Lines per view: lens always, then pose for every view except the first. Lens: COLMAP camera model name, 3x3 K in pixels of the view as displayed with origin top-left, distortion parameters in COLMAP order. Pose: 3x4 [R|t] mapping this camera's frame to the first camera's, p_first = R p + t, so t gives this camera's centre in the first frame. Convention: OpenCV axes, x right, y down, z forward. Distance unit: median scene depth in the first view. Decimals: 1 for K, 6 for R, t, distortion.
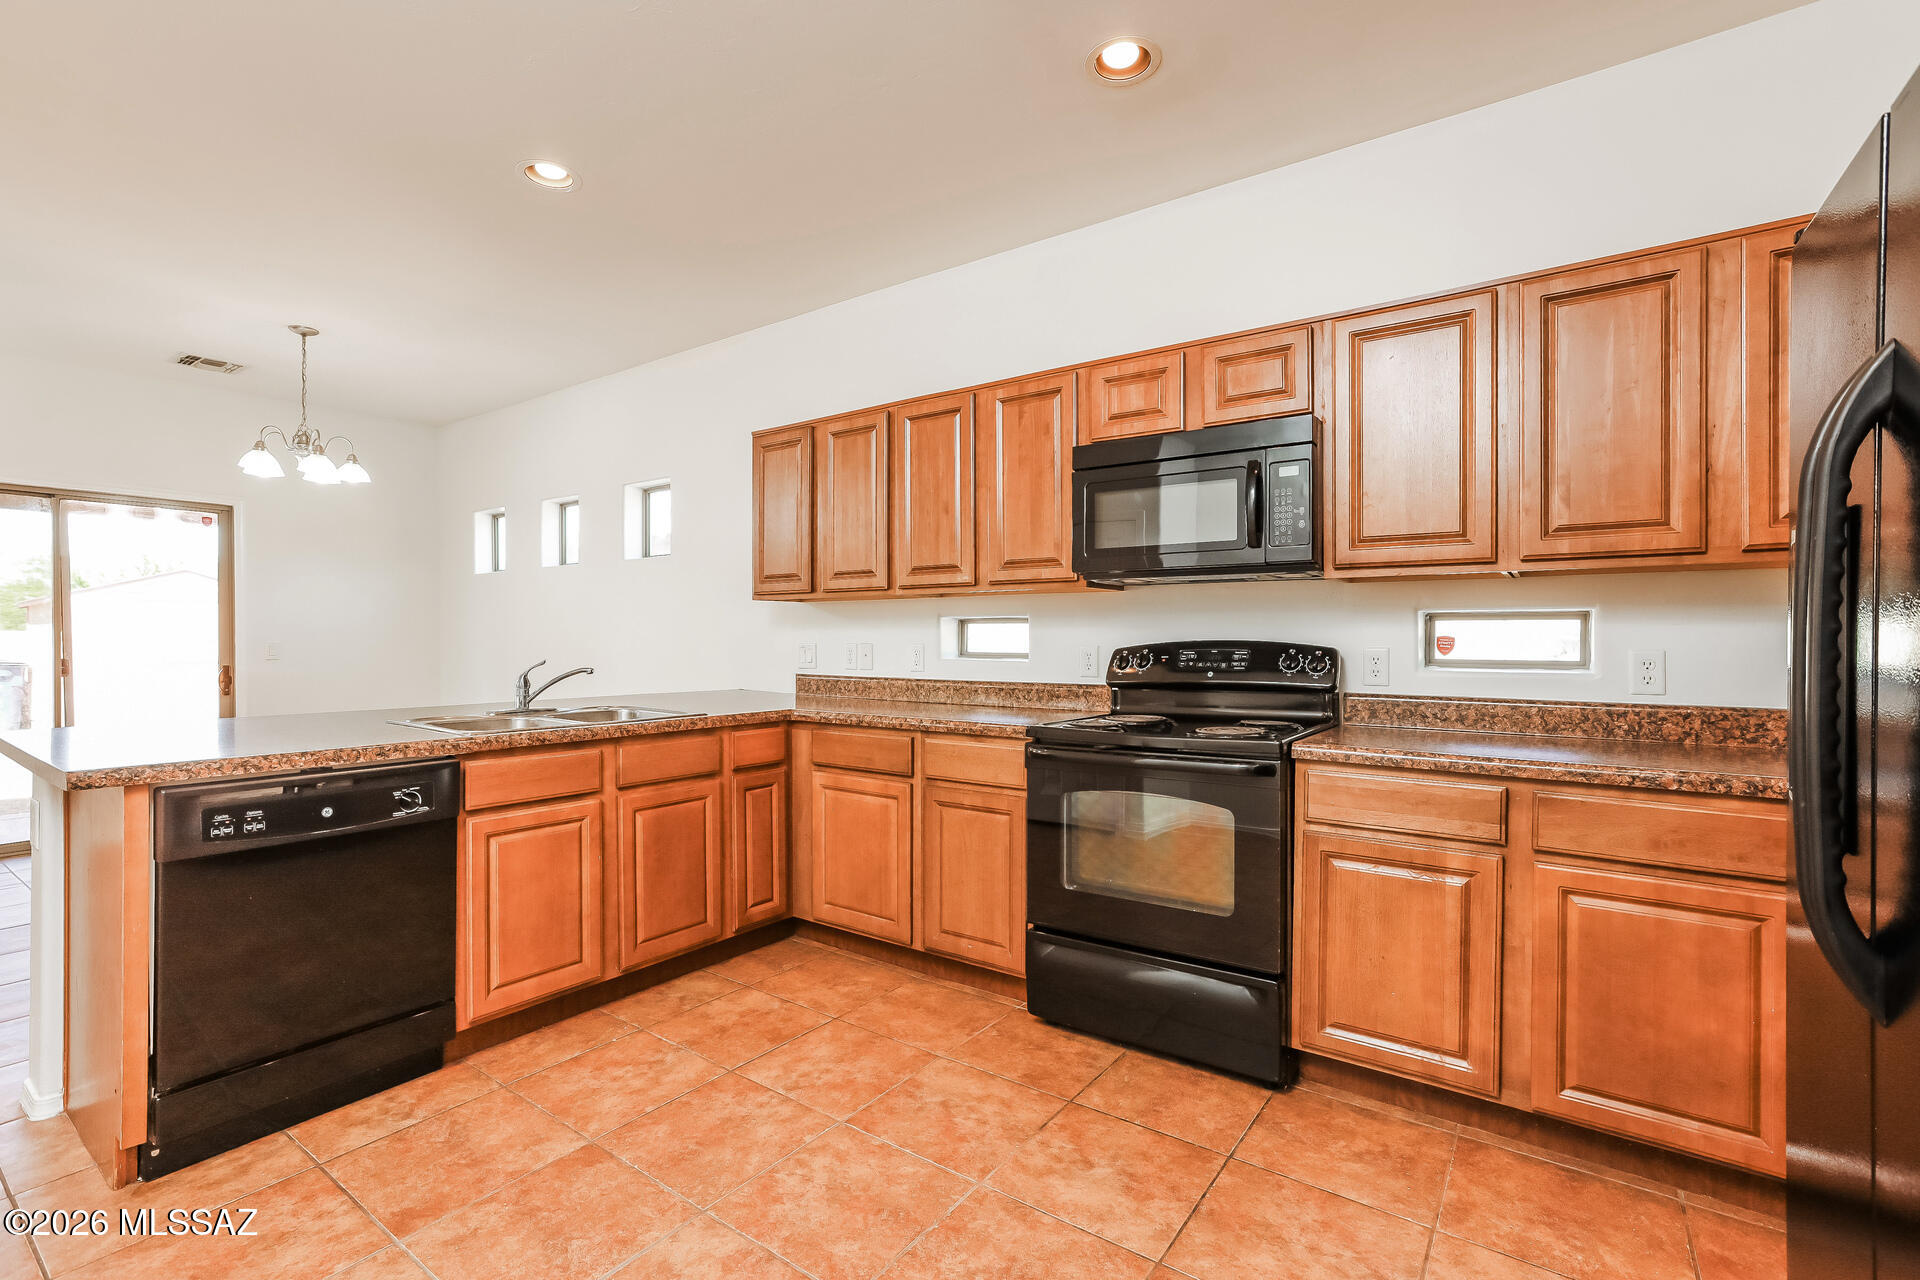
lens RADIAL K [[878.3, 0, 953.7], [0, 878.3, 642.5], [0, 0, 1]] dist [-0.045616, 0.028902]
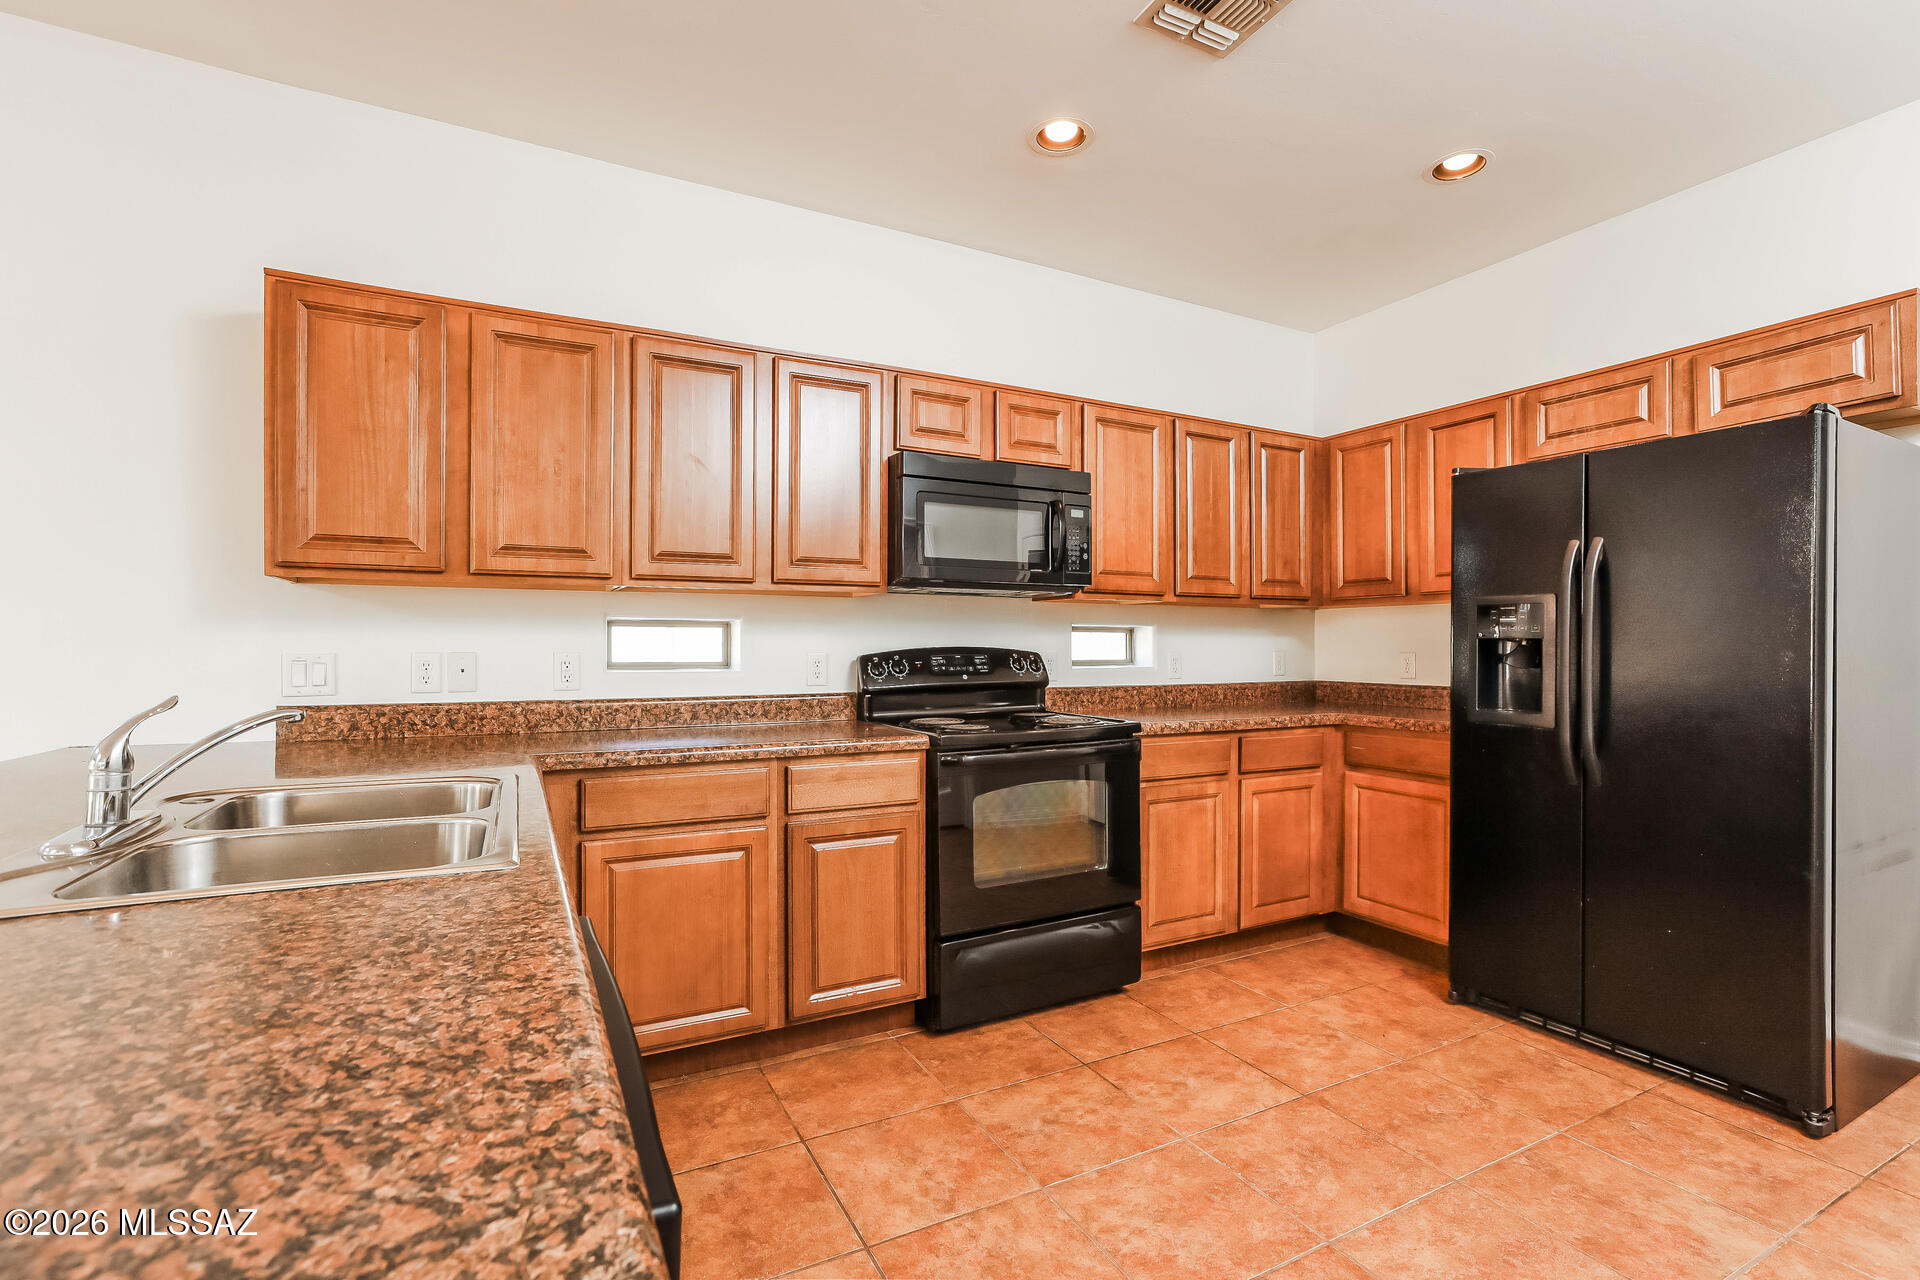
lens RADIAL K [[878.3, 0, 953.7], [0, 878.3, 642.5], [0, 0, 1]] dist [-0.045616, 0.028902]
pose [[0.434321, 0.001188, 0.900758, -0.747175], [0.003602, 0.999989, -0.003056, -0.004551], [-0.900751, 0.004572, 0.434312, 0.533010]]
